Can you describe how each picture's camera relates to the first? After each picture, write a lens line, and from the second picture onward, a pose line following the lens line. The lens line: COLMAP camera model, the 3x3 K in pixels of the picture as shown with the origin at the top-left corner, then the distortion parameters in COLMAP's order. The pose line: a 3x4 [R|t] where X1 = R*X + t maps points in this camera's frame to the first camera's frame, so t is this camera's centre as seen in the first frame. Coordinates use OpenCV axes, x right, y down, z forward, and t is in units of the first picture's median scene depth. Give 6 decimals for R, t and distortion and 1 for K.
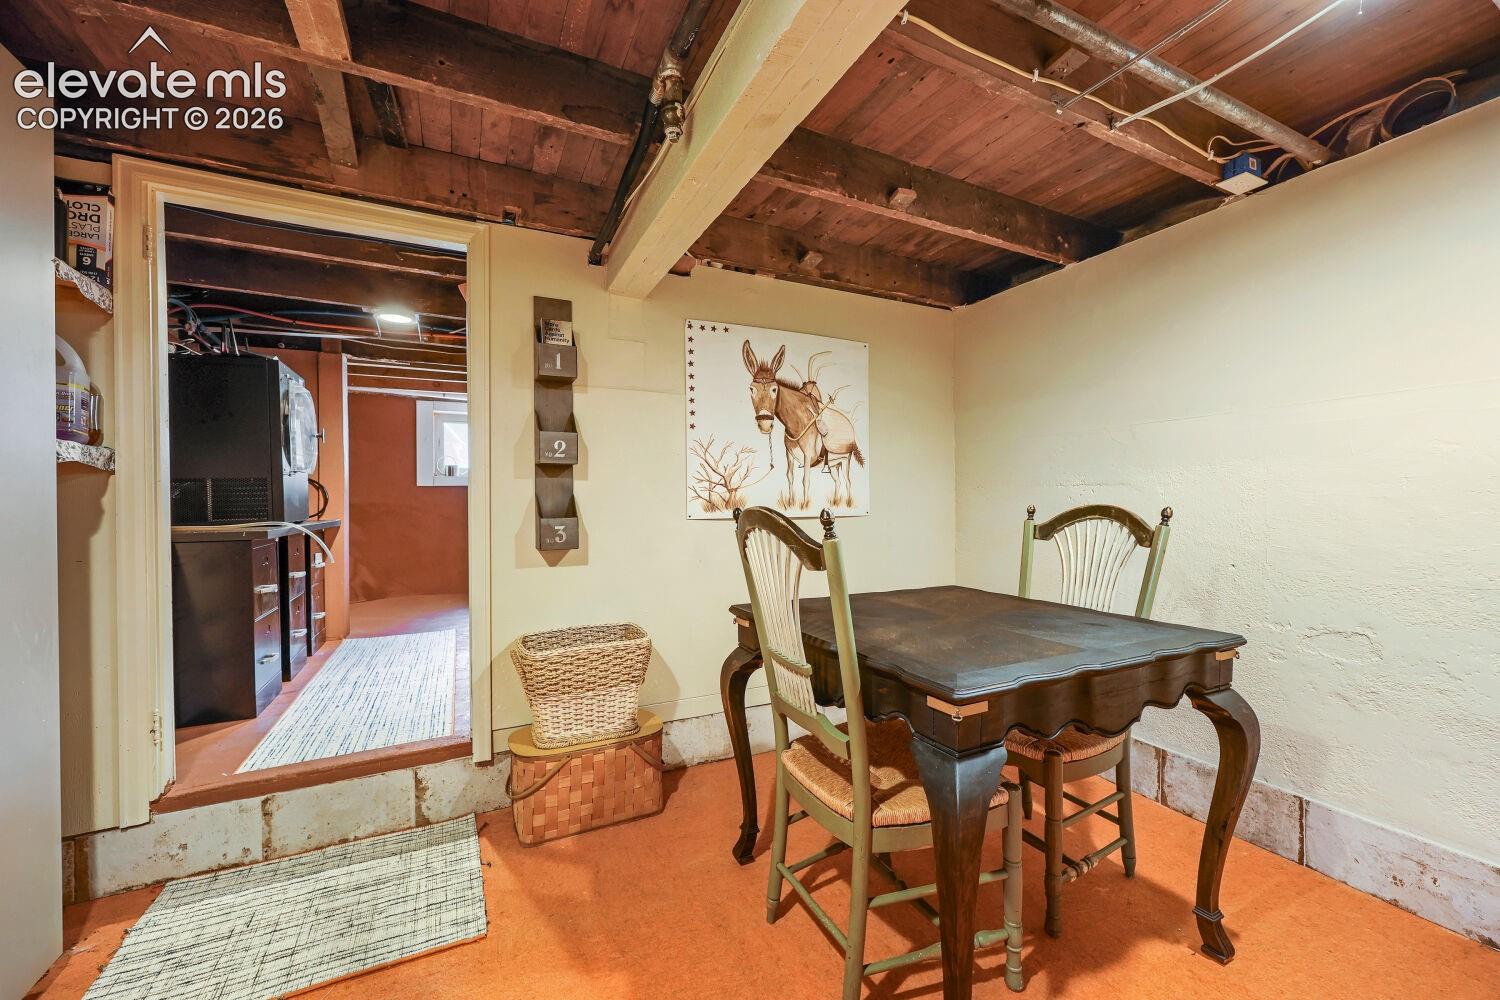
lens RADIAL K [[590.0, 0, 736.2], [0, 590.0, 505.9], [0, 0, 1]] dist [-0.000183, 0.000046]
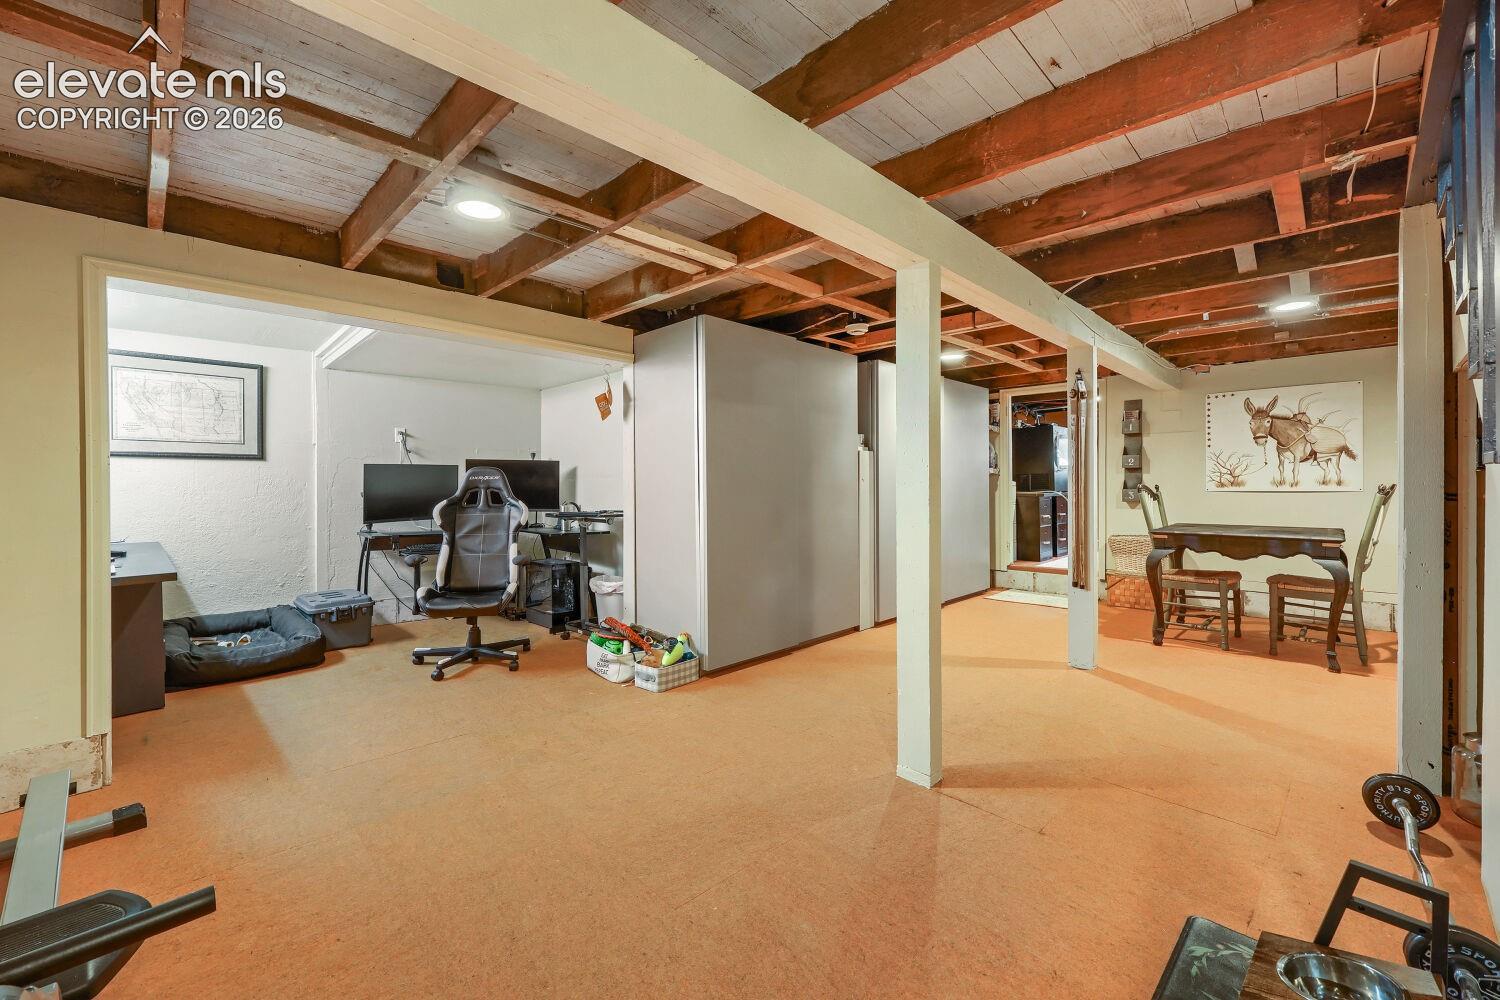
lens RADIAL K [[602.3, 0, 744.1], [0, 602.3, 487.0], [0, 0, 1]] dist [0.000749, 0.000057]
pose [[0.339509, 0.005533, -0.940586, 1.541882], [-0.001928, 0.999985, 0.005187, 0.000109], [0.940601, 0.000052, 0.339515, -1.414069]]
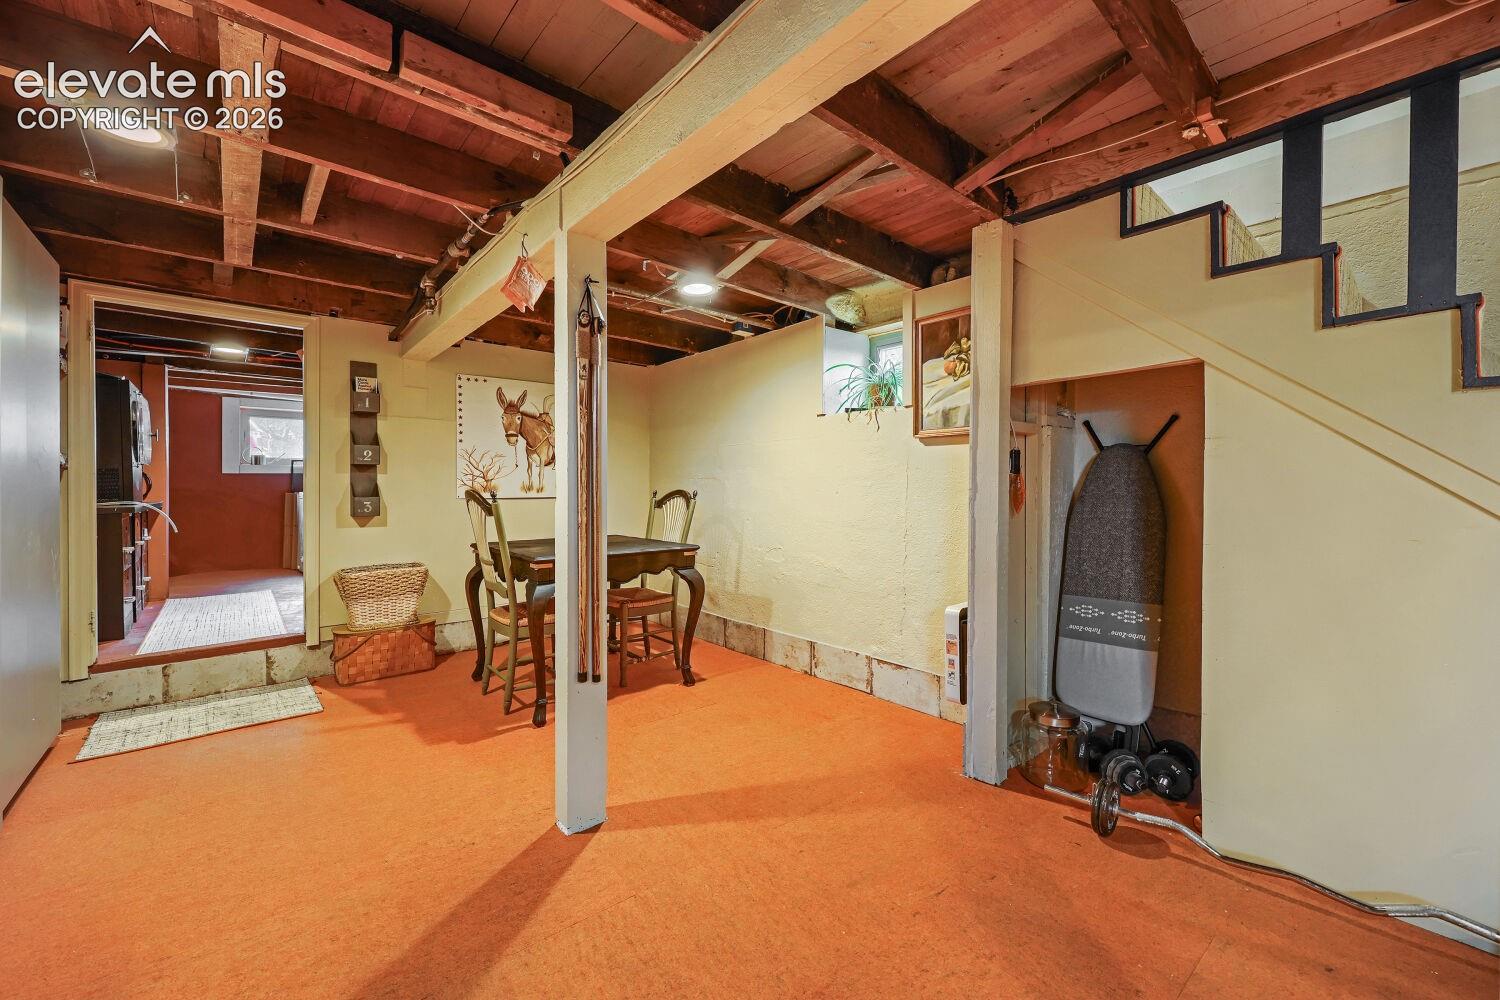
lens RADIAL K [[602.3, 0, 744.1], [0, 602.3, 487.0], [0, 0, 1]] dist [0.000749, 0.000057]
pose [[0.964064, 0.003345, 0.265650, 0.267462], [-0.000356, 0.999936, -0.011296, 0.010937], [-0.265671, 0.010796, 0.964003, -0.899295]]
